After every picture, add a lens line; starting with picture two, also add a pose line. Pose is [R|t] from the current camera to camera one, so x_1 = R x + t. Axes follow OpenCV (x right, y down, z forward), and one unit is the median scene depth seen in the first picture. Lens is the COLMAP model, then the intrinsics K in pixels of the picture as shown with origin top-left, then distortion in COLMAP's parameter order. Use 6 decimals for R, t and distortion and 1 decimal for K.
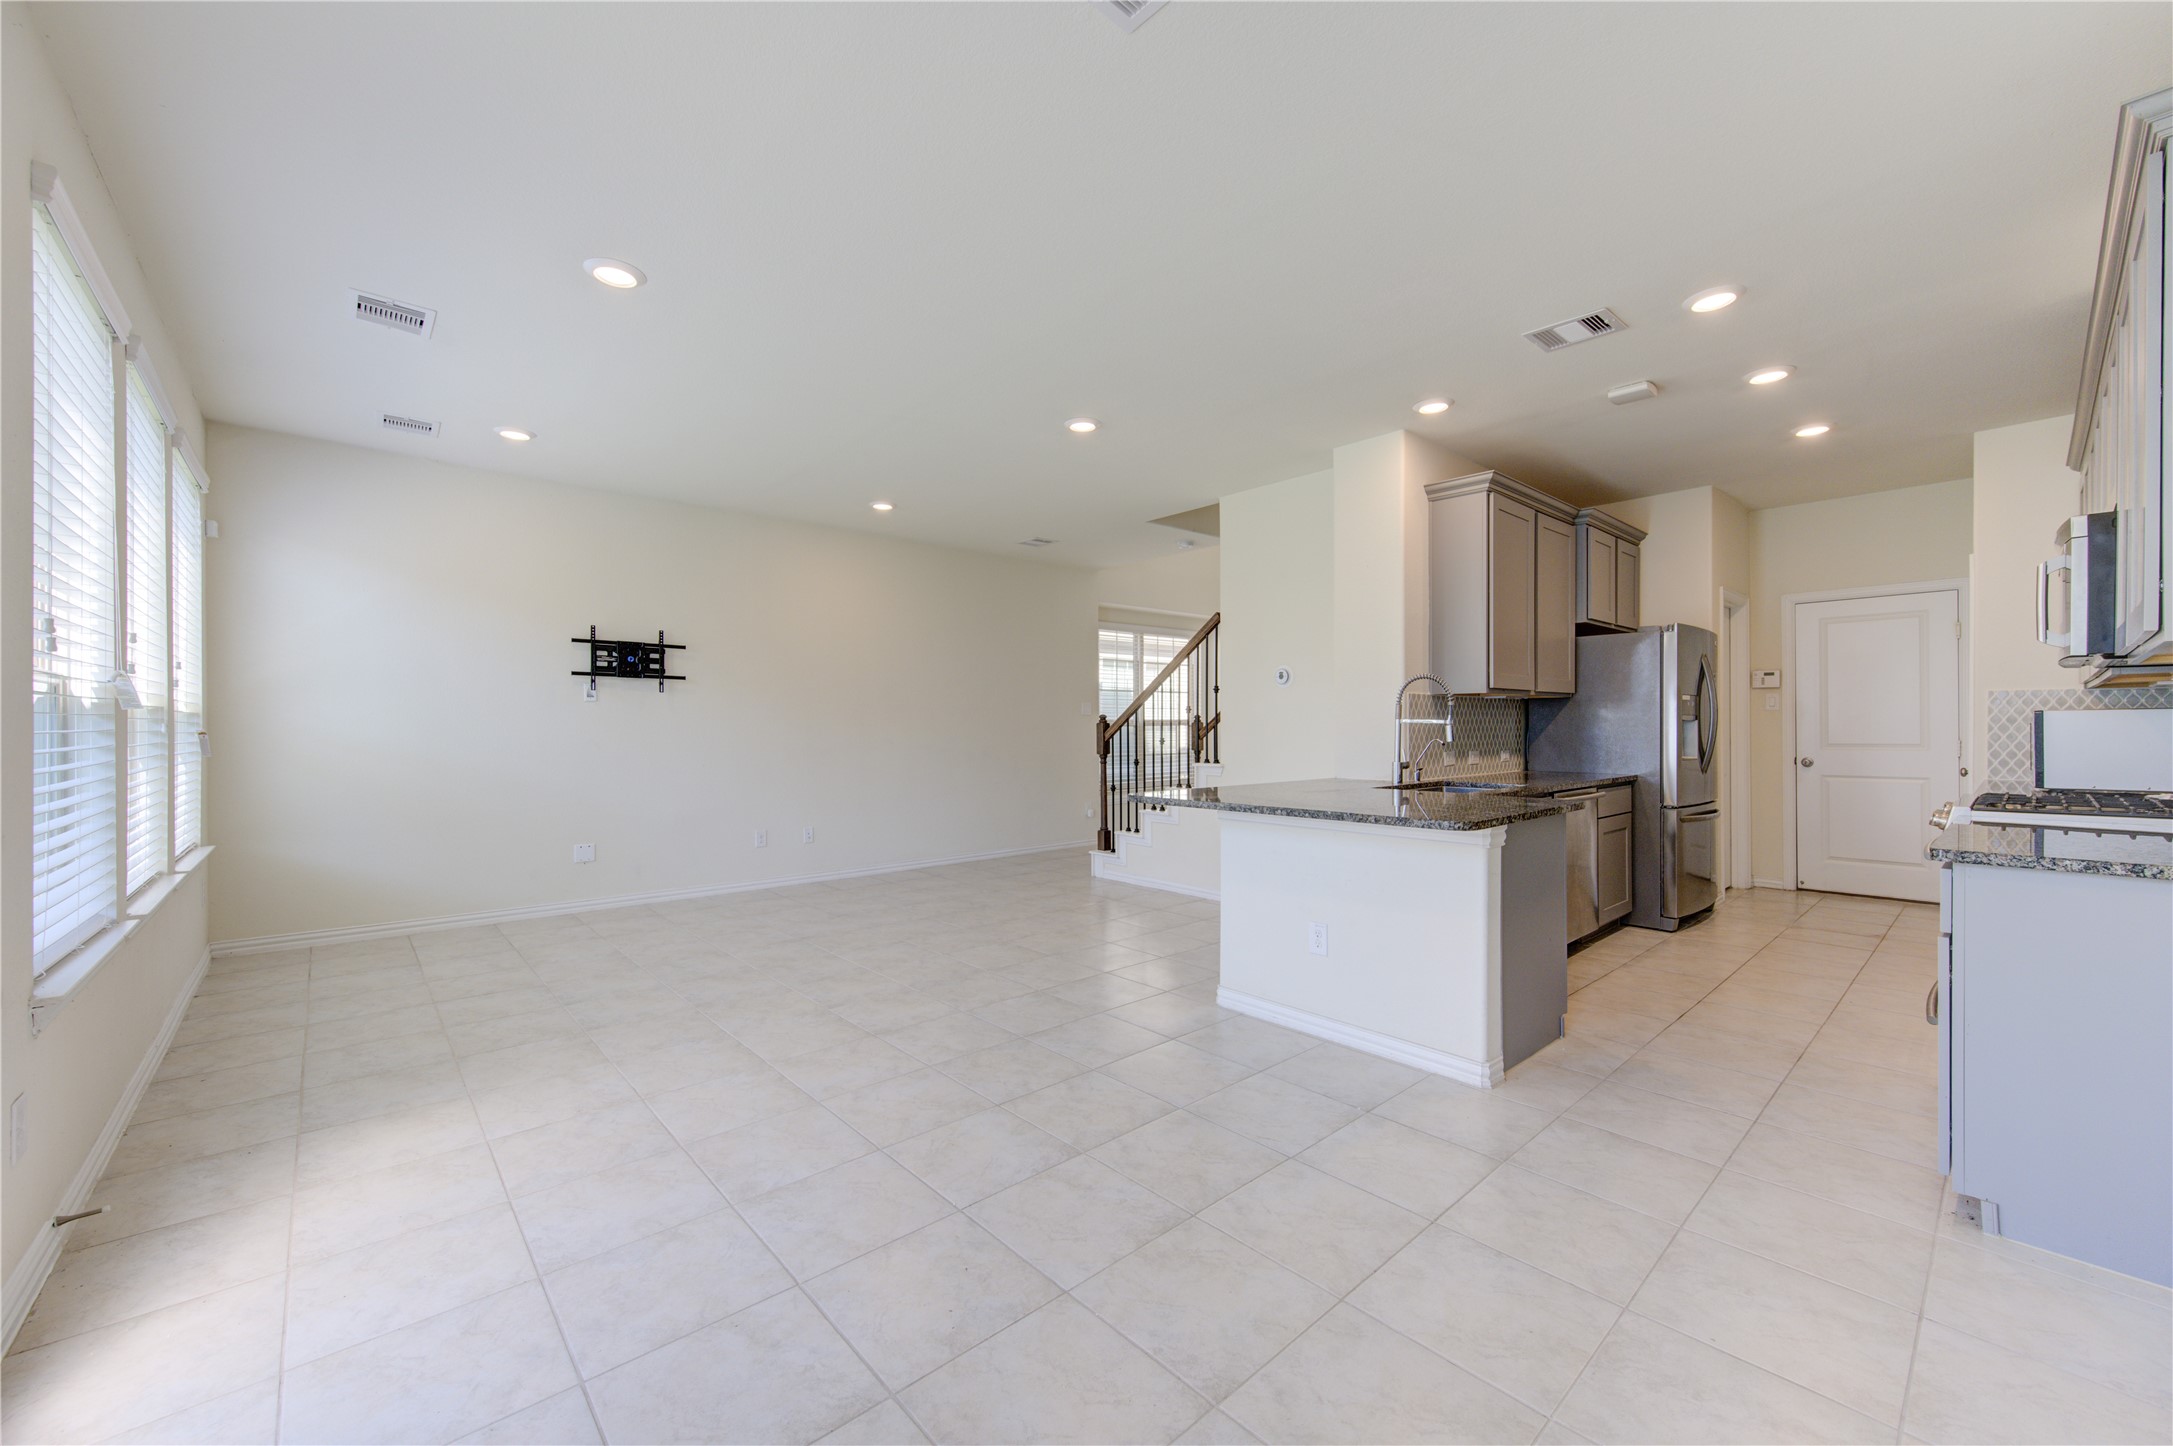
lens RADIAL K [[843.9, 0, 1095.4], [0, 843.9, 728.2], [0, 0, 1]] dist [0.001949, -0.000762]
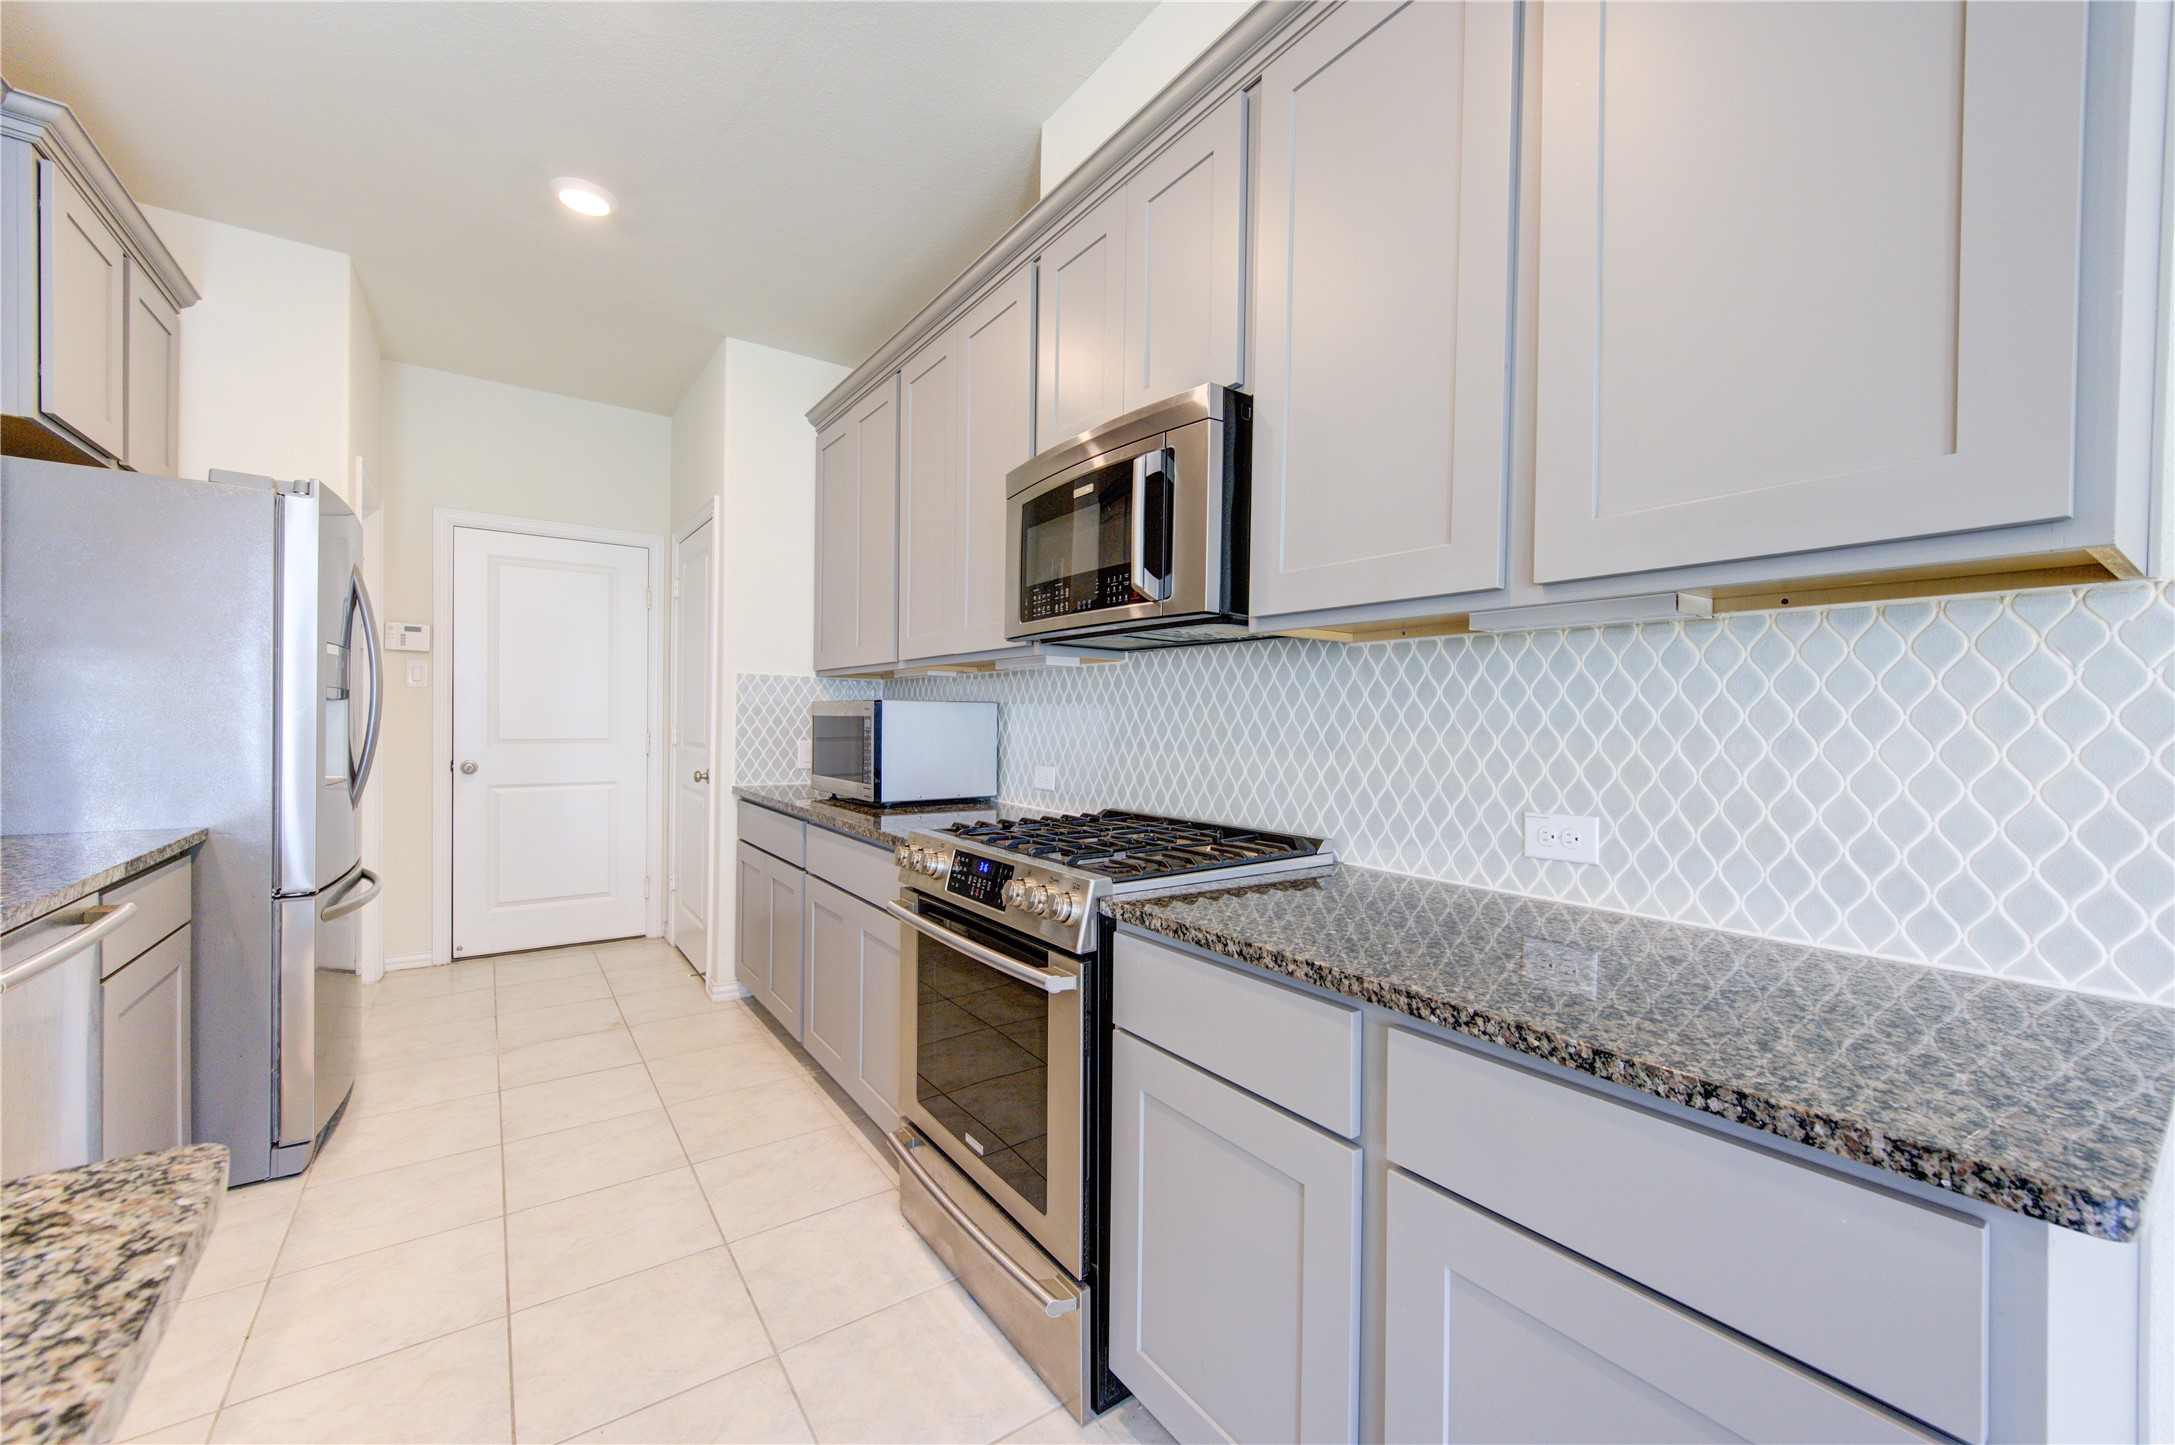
lens RADIAL K [[844.7, 0, 1094.6], [0, 844.7, 729.8], [0, 0, 1]] dist [0.001949, -0.000762]
pose [[0.108844, -0.005252, 0.994045, 0.286028], [-0.014712, 0.999868, 0.006893, -0.001502], [-0.993950, -0.015375, 0.108753, 0.537235]]
